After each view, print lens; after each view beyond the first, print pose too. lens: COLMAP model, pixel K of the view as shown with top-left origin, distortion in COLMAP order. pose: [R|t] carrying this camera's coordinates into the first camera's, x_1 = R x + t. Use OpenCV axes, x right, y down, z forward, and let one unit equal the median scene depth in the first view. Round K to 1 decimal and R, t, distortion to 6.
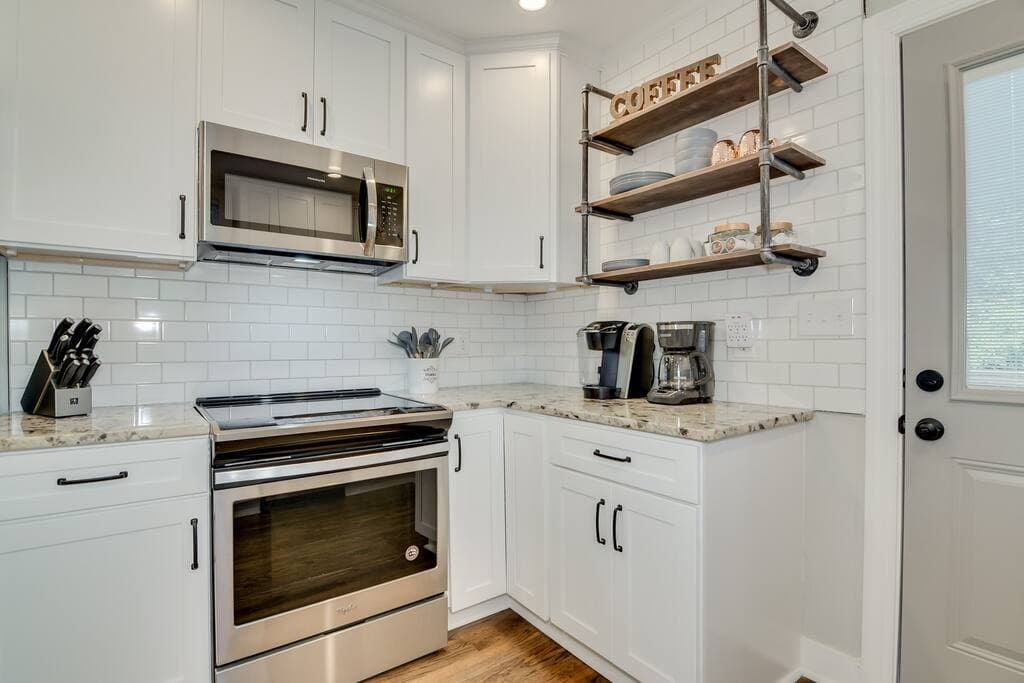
lens RADIAL K [[501.8, 0, 508.3], [0, 501.8, 344.5], [0, 0, 1]] dist [-0.002024, -0.006945]
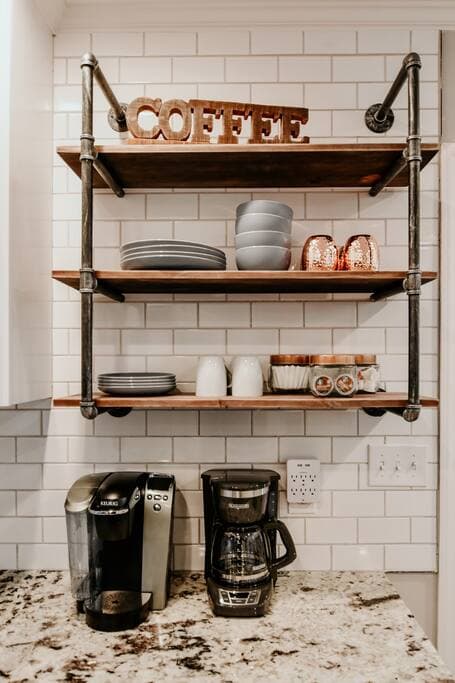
lens RADIAL K [[508.6, 0, 226.0], [0, 508.6, 366.9], [0, 0, 1]] dist [-0.026380, 0.005759]
pose [[0.601593, -0.008430, 0.798759, -0.232847], [0.001718, 0.999956, 0.009260, -0.217233], [-0.798801, -0.004199, 0.601581, 0.654841]]
